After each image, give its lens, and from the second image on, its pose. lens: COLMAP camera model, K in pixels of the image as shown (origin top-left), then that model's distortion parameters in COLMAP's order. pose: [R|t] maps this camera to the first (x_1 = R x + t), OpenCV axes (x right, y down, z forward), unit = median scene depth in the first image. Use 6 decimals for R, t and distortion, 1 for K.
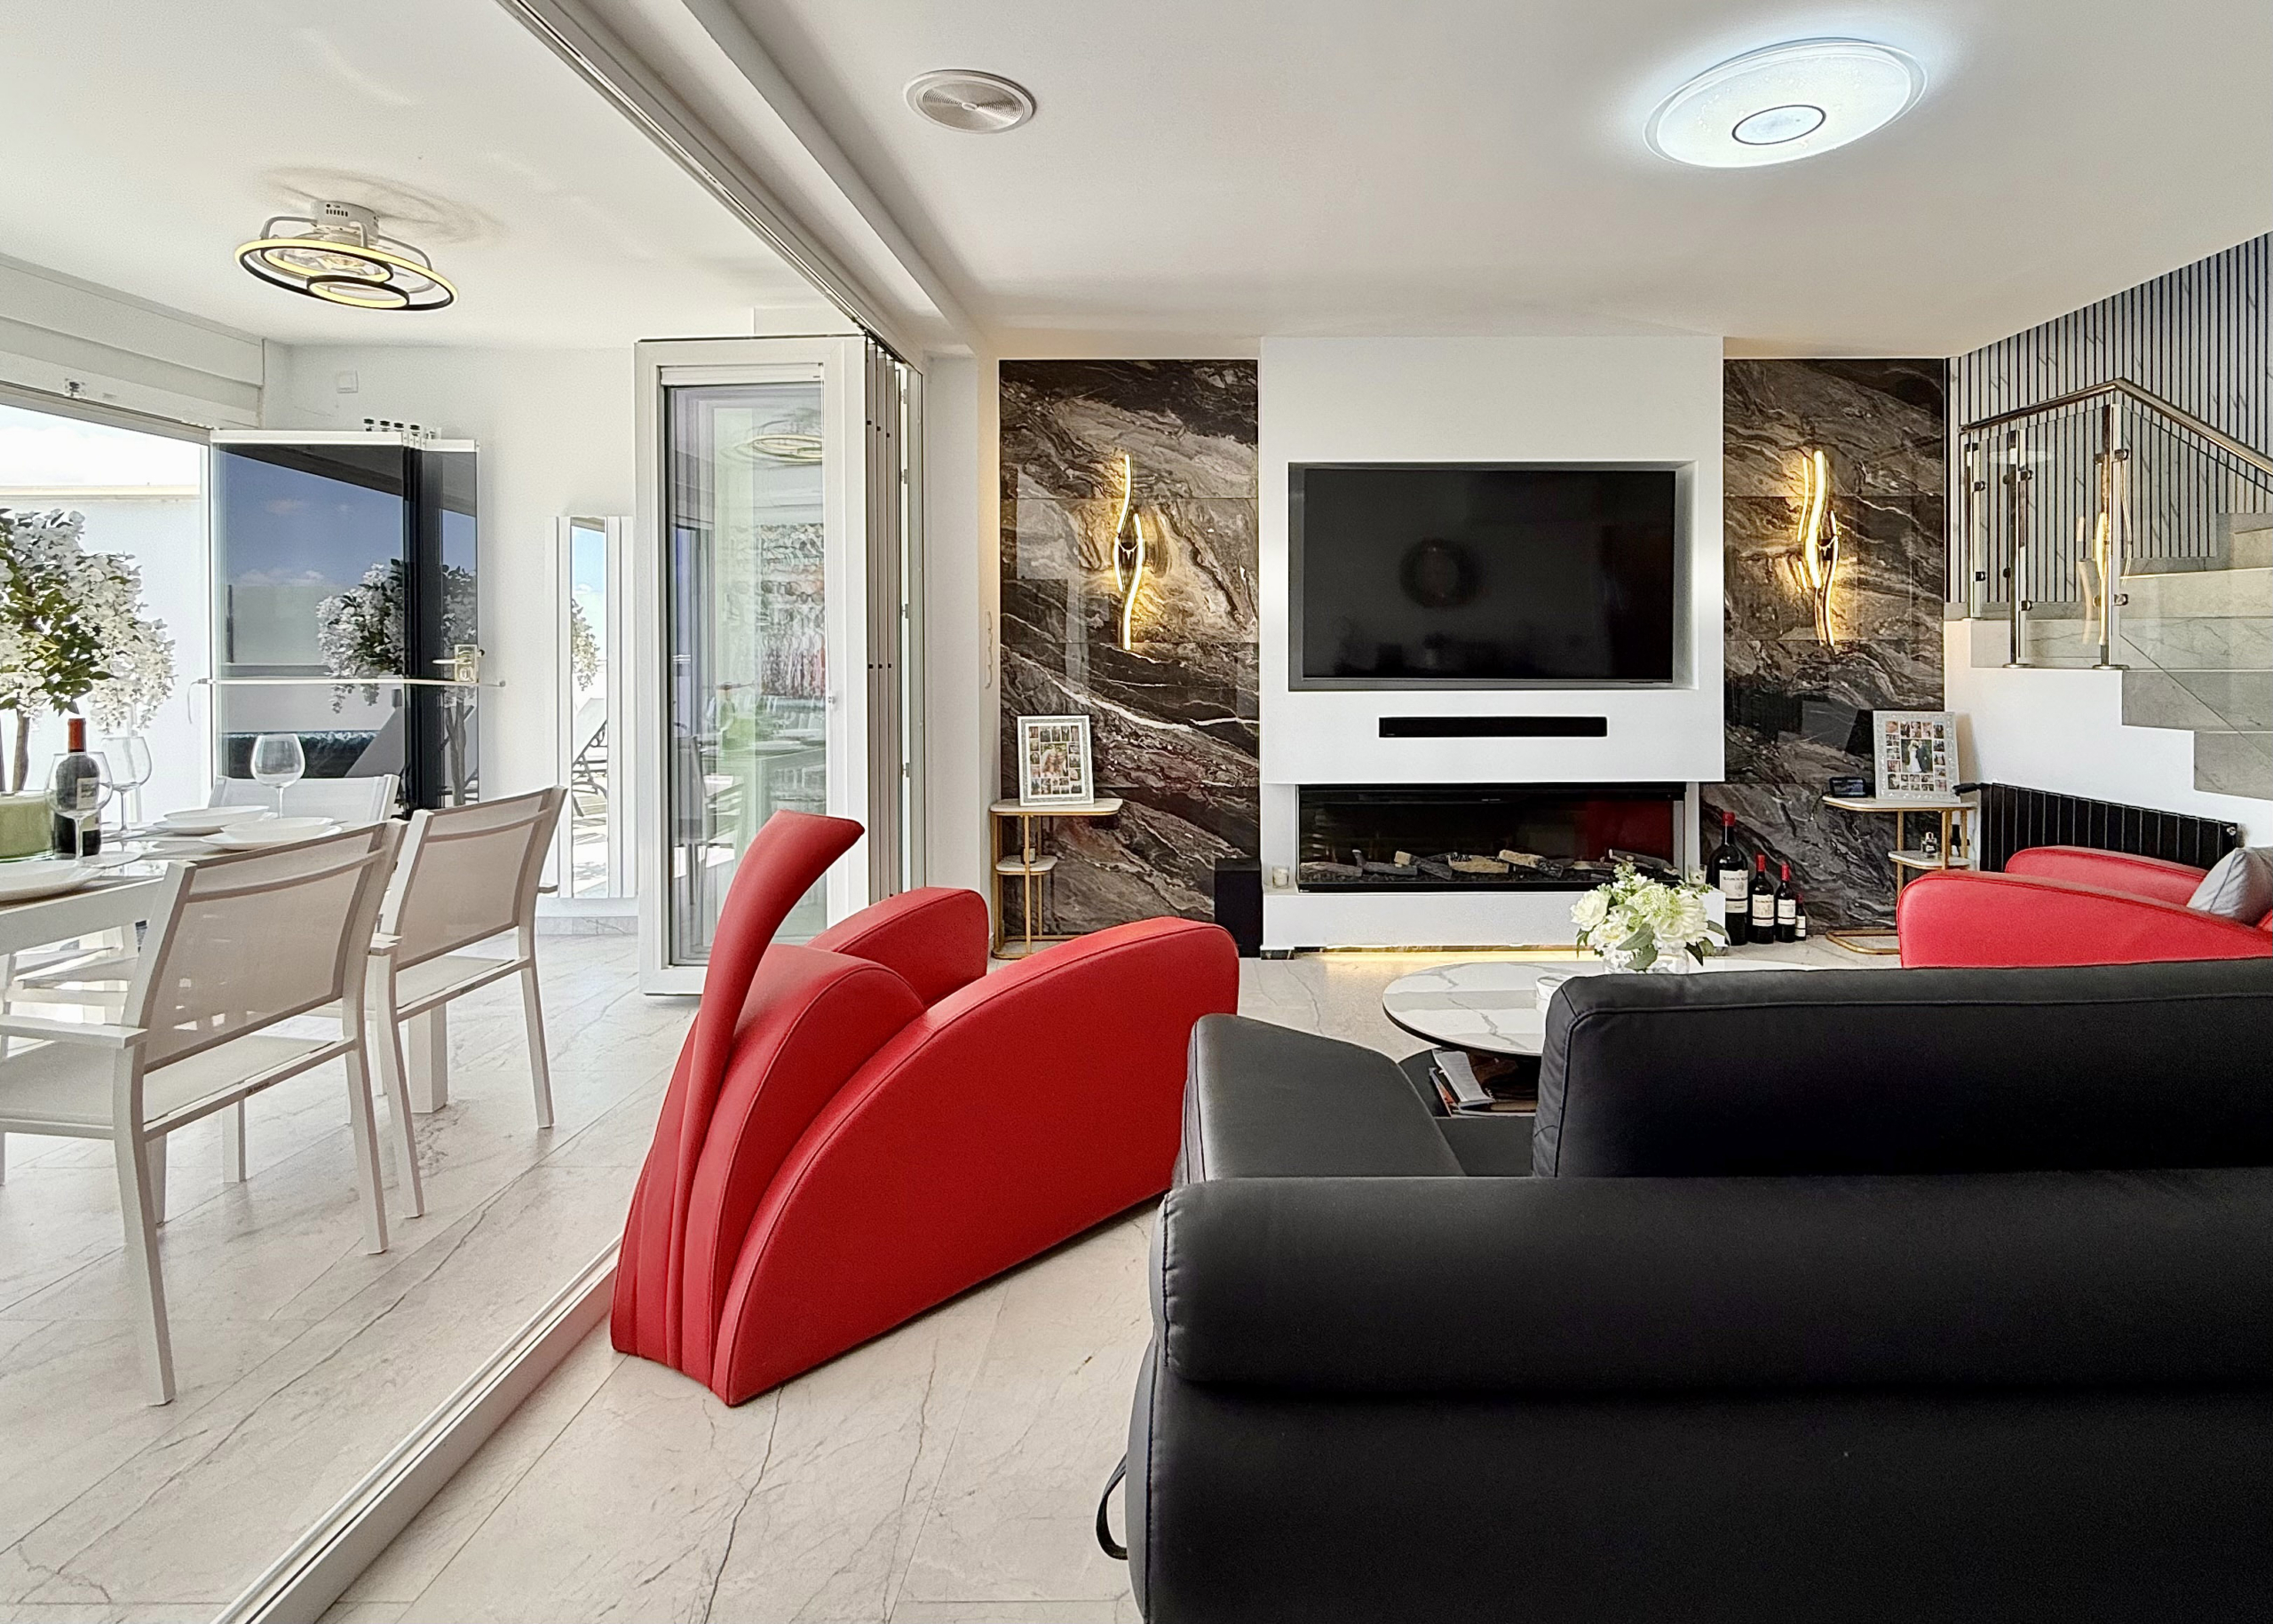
lens RADIAL K [[1127.6, 0, 1243.0], [0, 1127.6, 658.6], [0, 0, 1]] dist [0.000305, -0.000164]
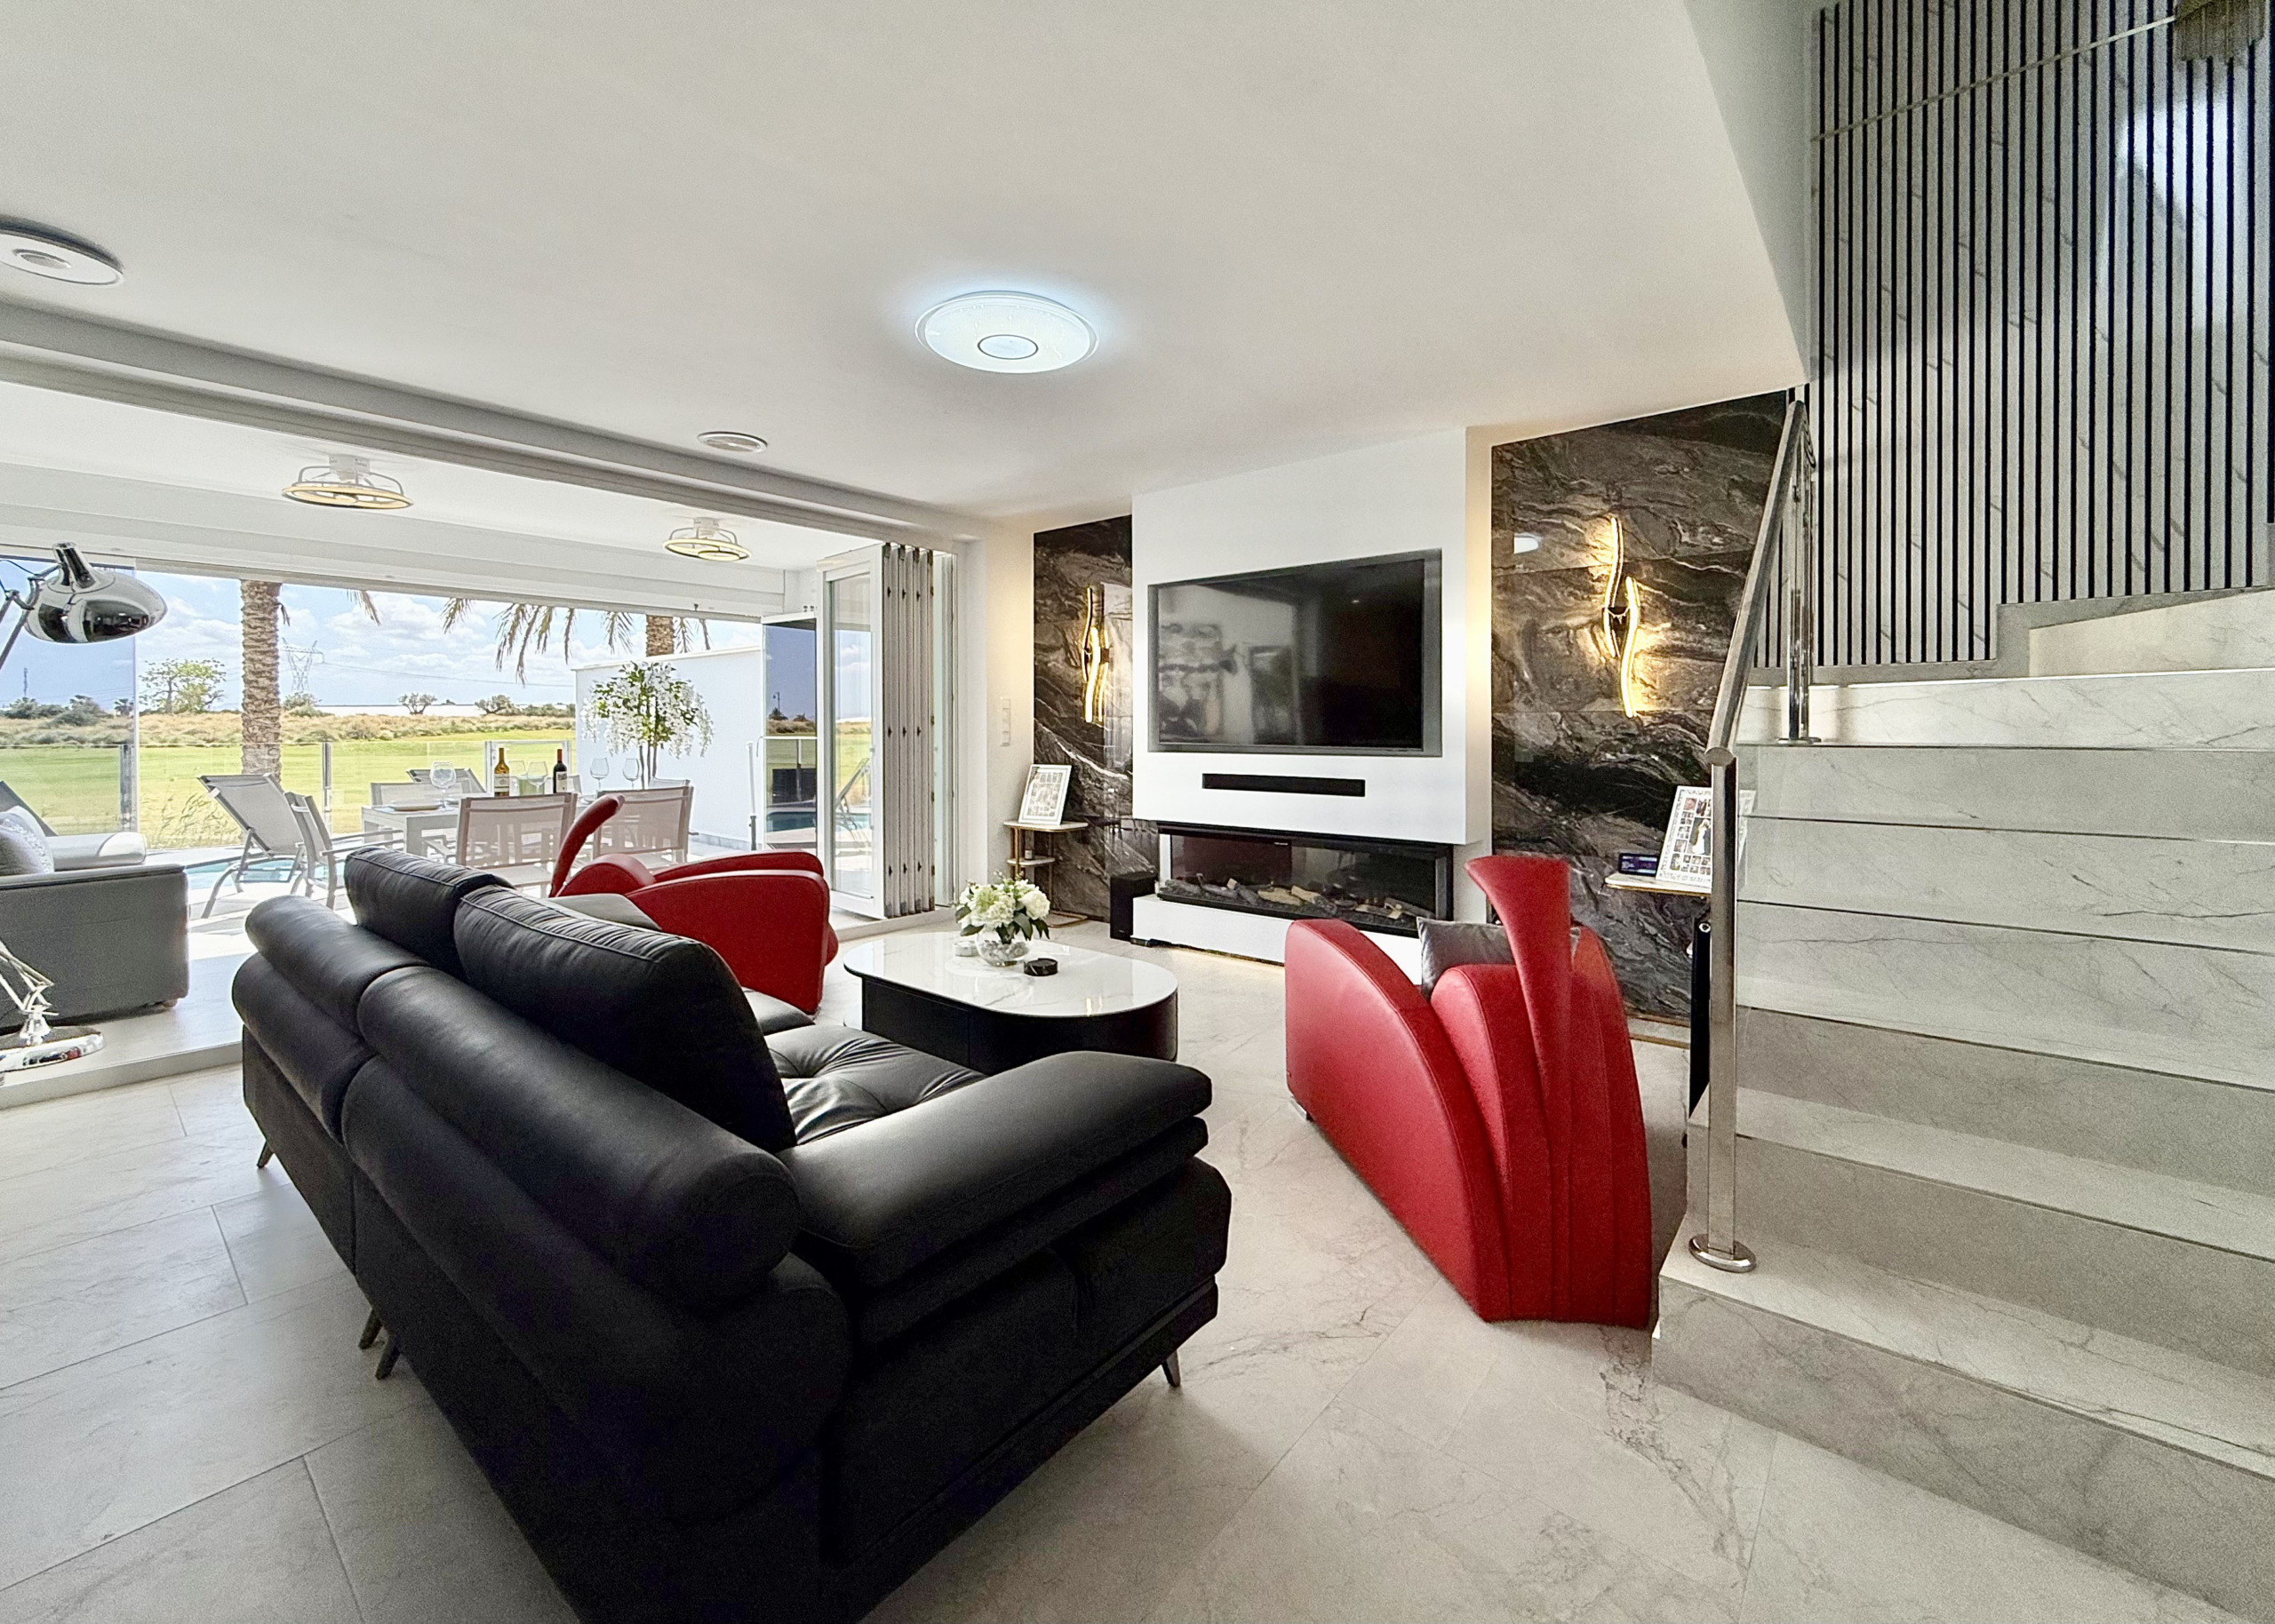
lens RADIAL K [[927.3, 0, 1133.7], [0, 927.3, 733.9], [0, 0, 1]] dist [-0.000303, -0.000315]
pose [[0.763655, 0.007813, -0.645577, 0.707964], [-0.004291, 0.999966, 0.007026, -0.000634], [0.645610, -0.002595, 0.763663, 0.119655]]
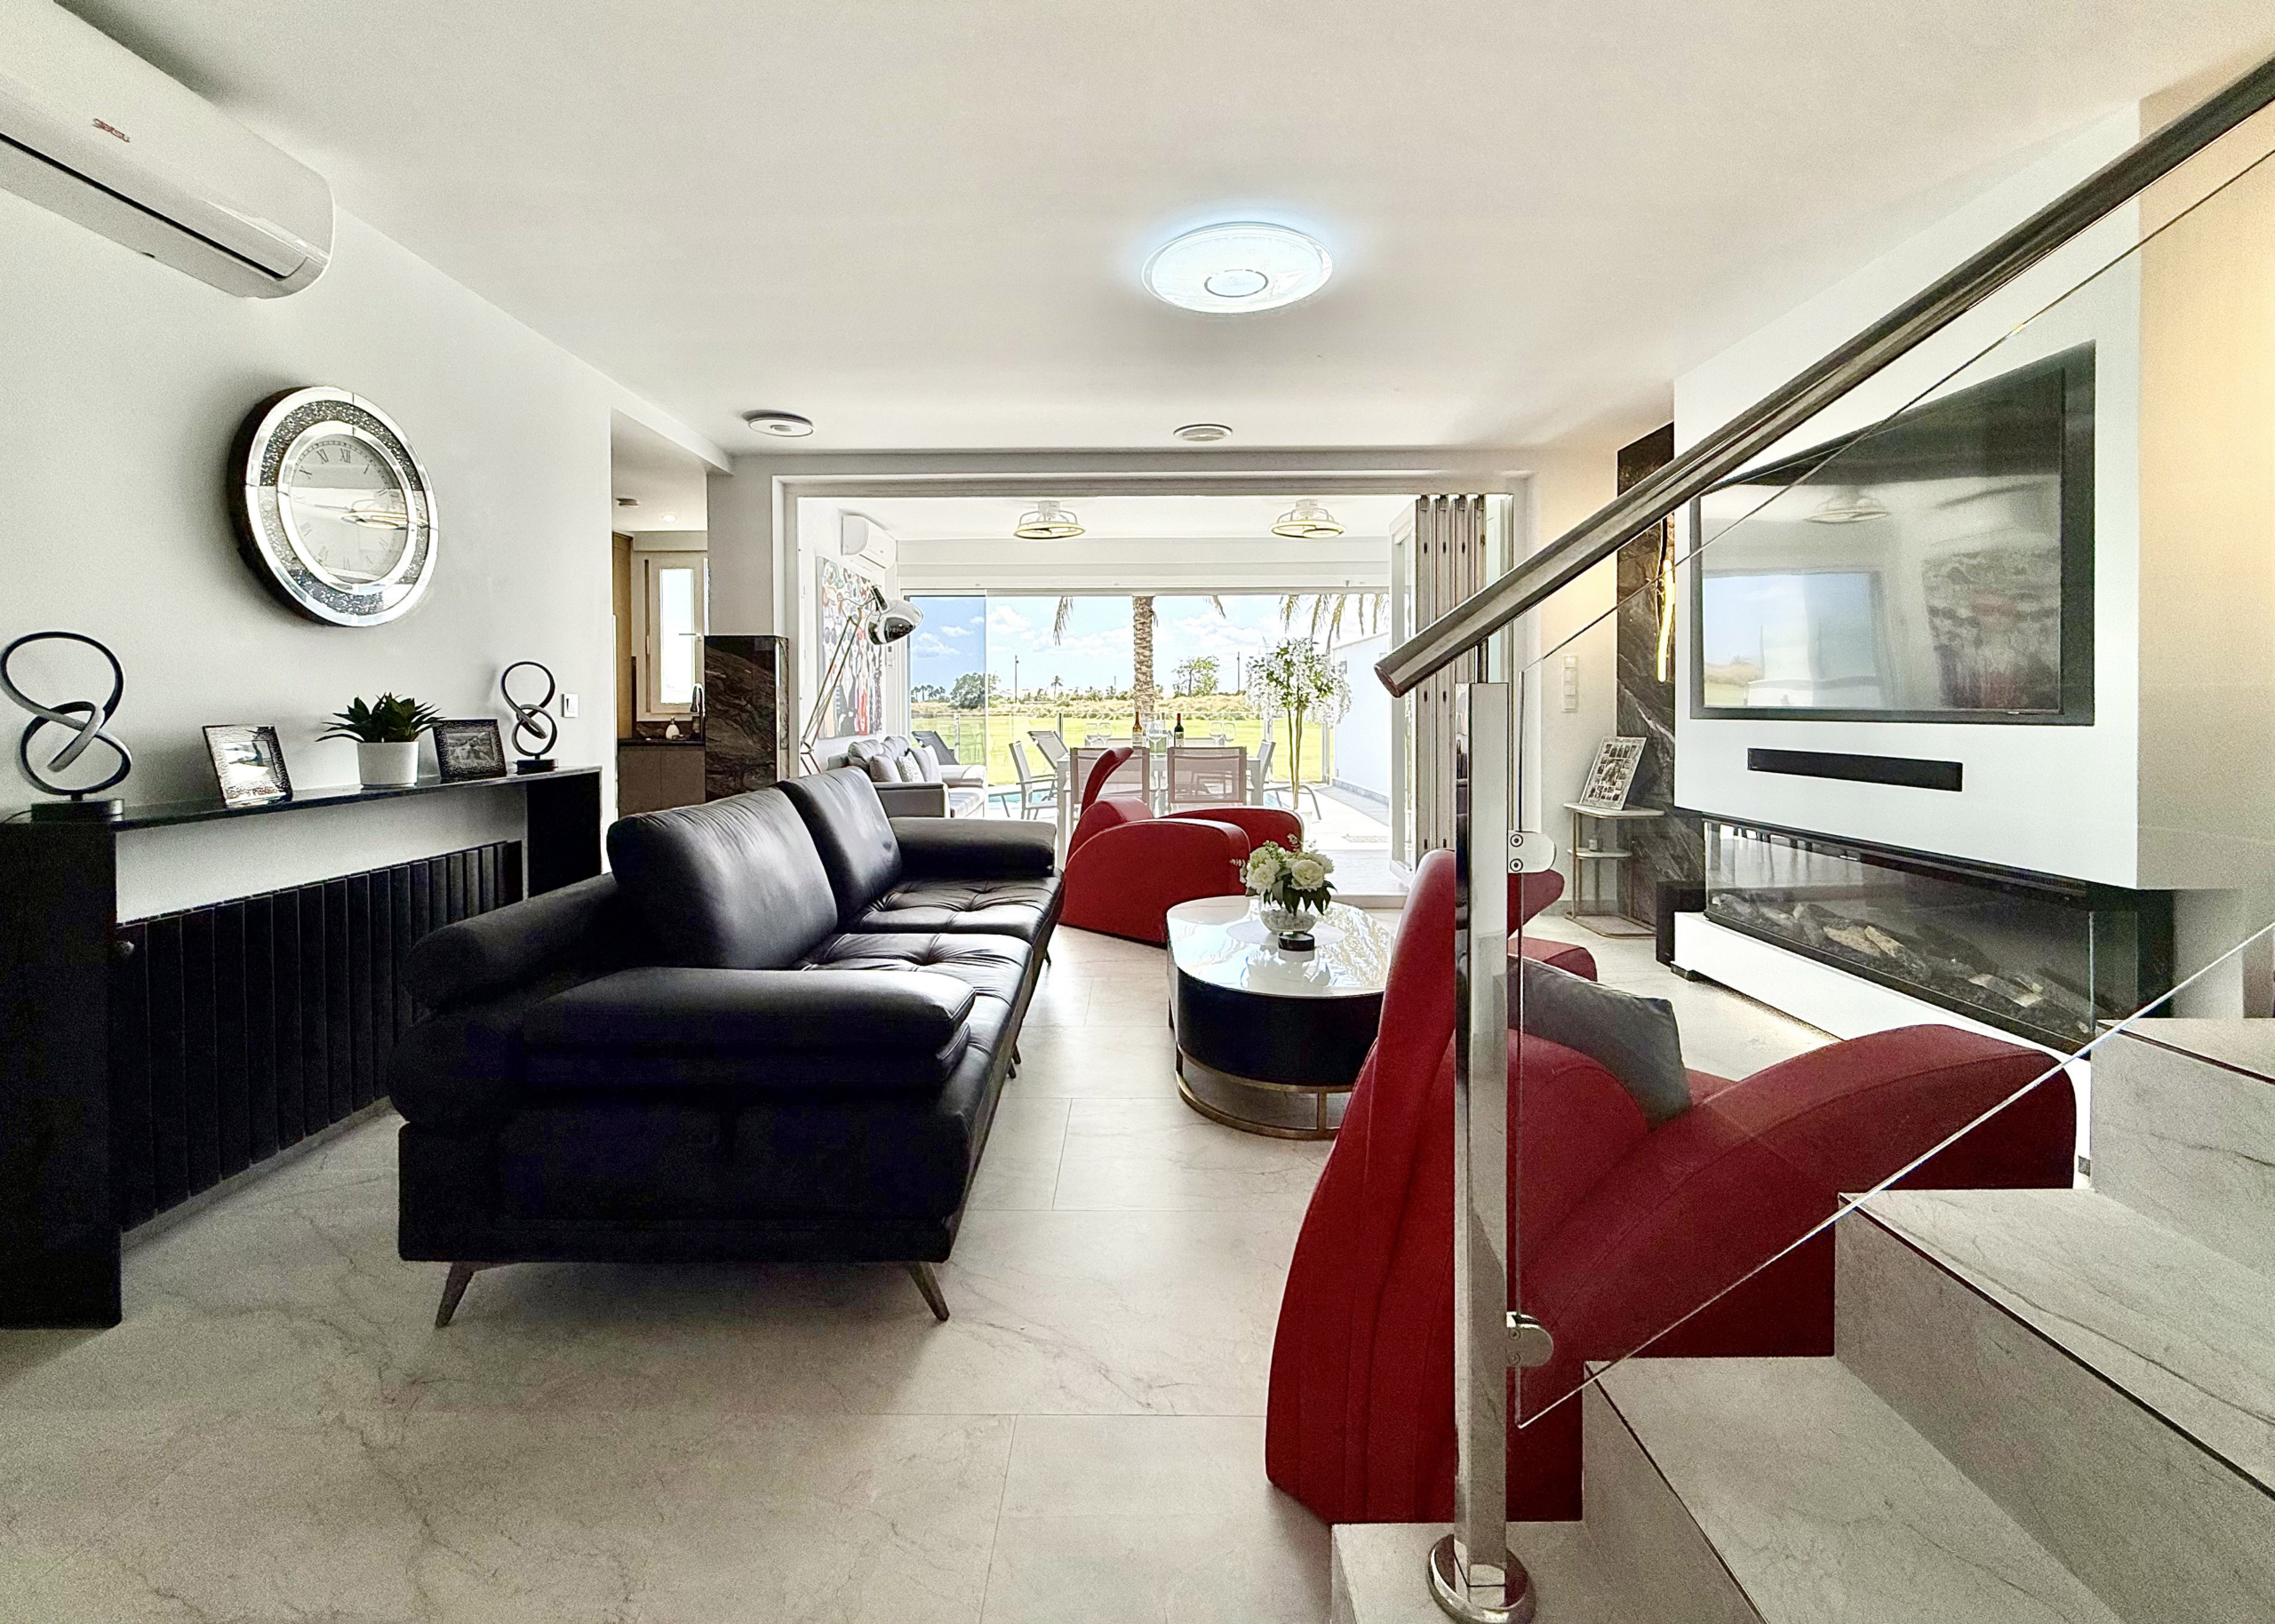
lens RADIAL K [[956.2, 0, 1132.4], [0, 956.2, 717.6], [0, 0, 1]] dist [0.000115, -0.000092]
pose [[-0.010243, 0.014720, -0.999839, 0.854971], [0.000795, 0.999891, 0.014713, 0.014349], [0.999947, -0.000644, -0.010254, 0.472440]]
